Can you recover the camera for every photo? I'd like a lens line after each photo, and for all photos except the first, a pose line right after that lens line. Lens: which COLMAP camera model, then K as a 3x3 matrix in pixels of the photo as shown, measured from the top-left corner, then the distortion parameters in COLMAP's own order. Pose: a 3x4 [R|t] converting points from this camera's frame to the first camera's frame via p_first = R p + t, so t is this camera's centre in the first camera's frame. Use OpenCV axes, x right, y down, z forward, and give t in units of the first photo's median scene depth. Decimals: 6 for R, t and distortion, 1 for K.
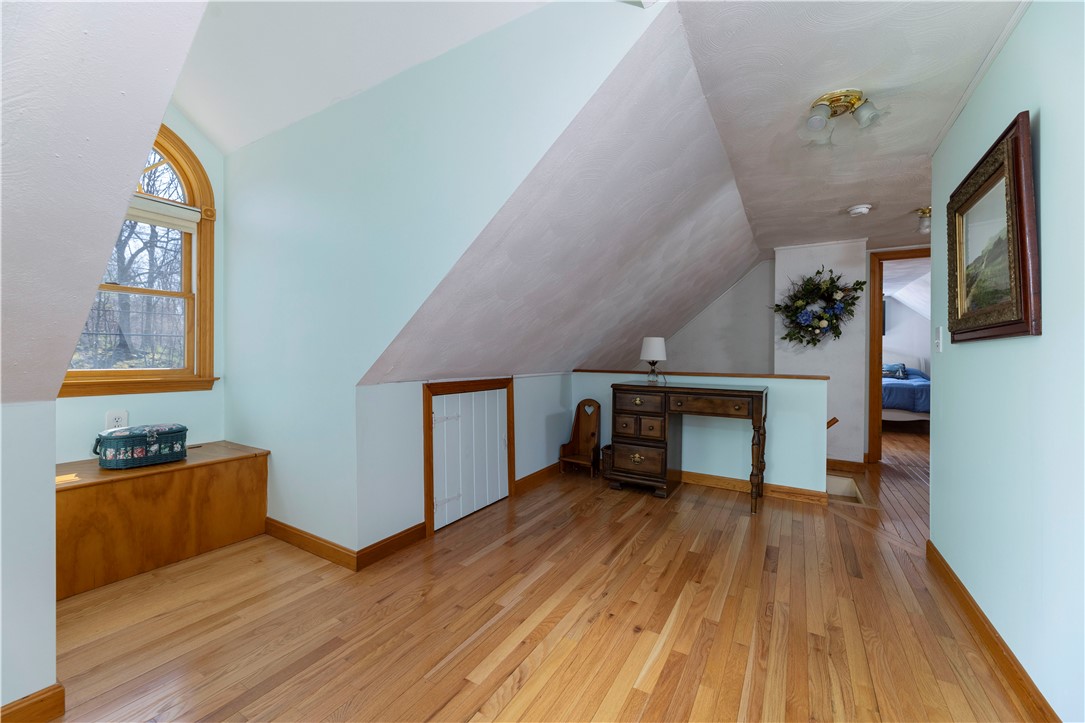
lens RADIAL K [[433.9, 0, 542.5], [0, 433.9, 361.5], [0, 0, 1]] dist [-0.000511, -0.000071]
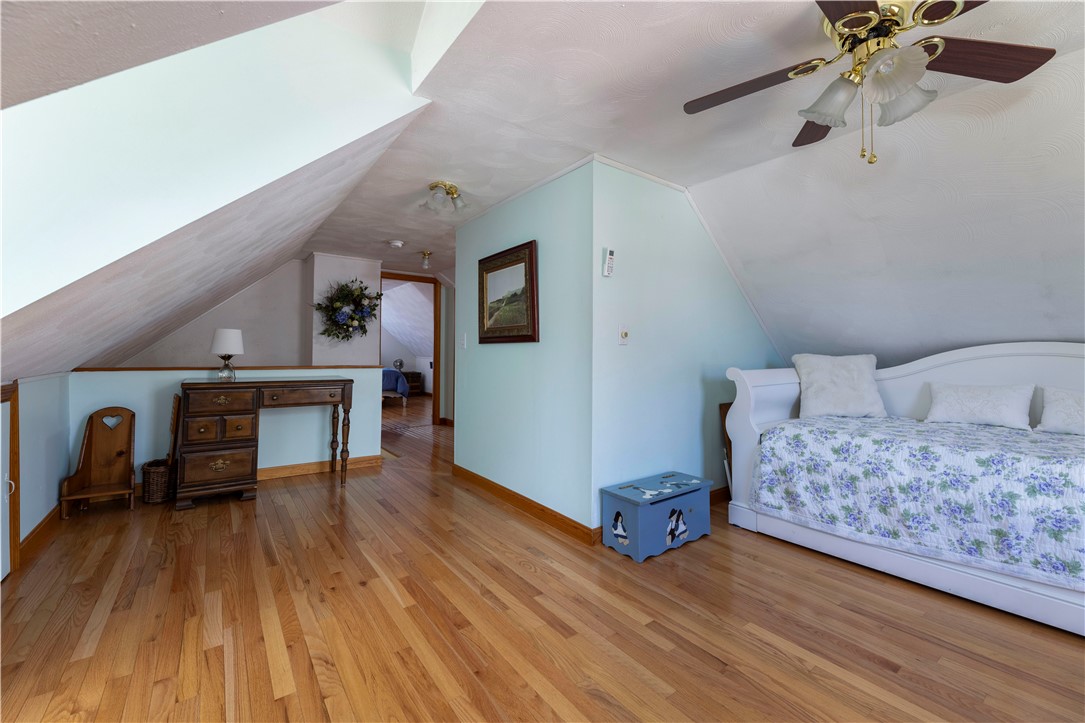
lens RADIAL K [[439.7, 0, 535.1], [0, 439.7, 344.7], [0, 0, 1]] dist [0.000058, 0.000035]
pose [[0.395795, 0.012035, 0.918260, -0.349130], [0.005797, 0.999861, -0.015603, -0.004785], [-0.918321, 0.011498, 0.395670, 0.045655]]
